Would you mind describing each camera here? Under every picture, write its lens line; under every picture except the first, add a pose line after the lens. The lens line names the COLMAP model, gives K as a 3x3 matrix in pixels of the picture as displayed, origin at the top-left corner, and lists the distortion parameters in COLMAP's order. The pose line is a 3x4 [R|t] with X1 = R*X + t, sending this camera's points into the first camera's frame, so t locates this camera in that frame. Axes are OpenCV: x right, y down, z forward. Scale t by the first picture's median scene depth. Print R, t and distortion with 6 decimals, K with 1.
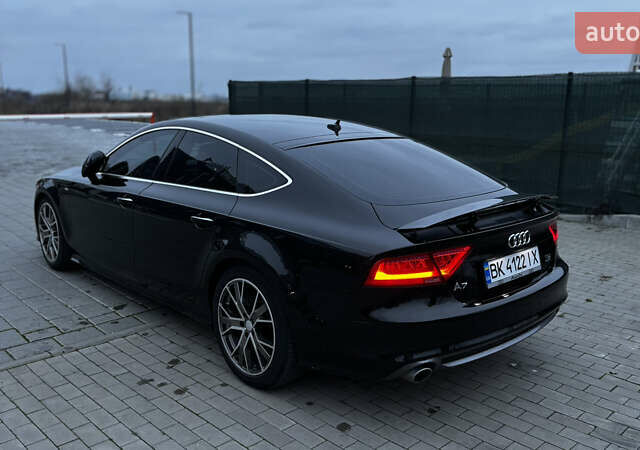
lens RADIAL K [[623.5, 0, 320.0], [0, 623.5, 225.0], [0, 0, 1]] dist [0.010715, 0.001608]
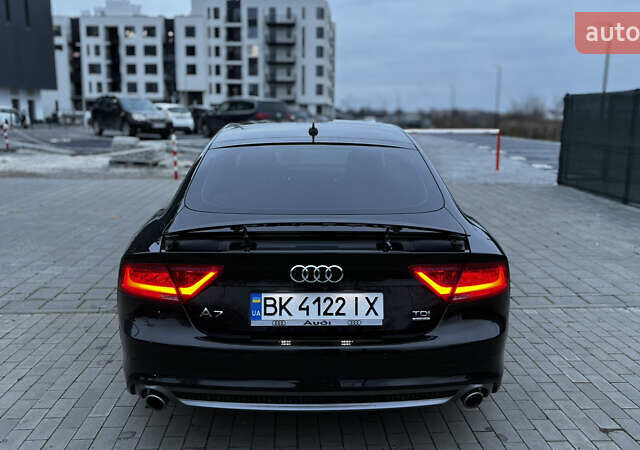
lens RADIAL K [[614.4, 0, 320.0], [0, 614.4, 225.0], [0, 0, 1]] dist [-0.002592, 0.004120]
pose [[0.748914, 0.116273, -0.652387, 0.799273], [-0.136524, 0.990439, 0.019798, -0.050374], [0.648451, 0.074240, 0.757628, 0.440065]]
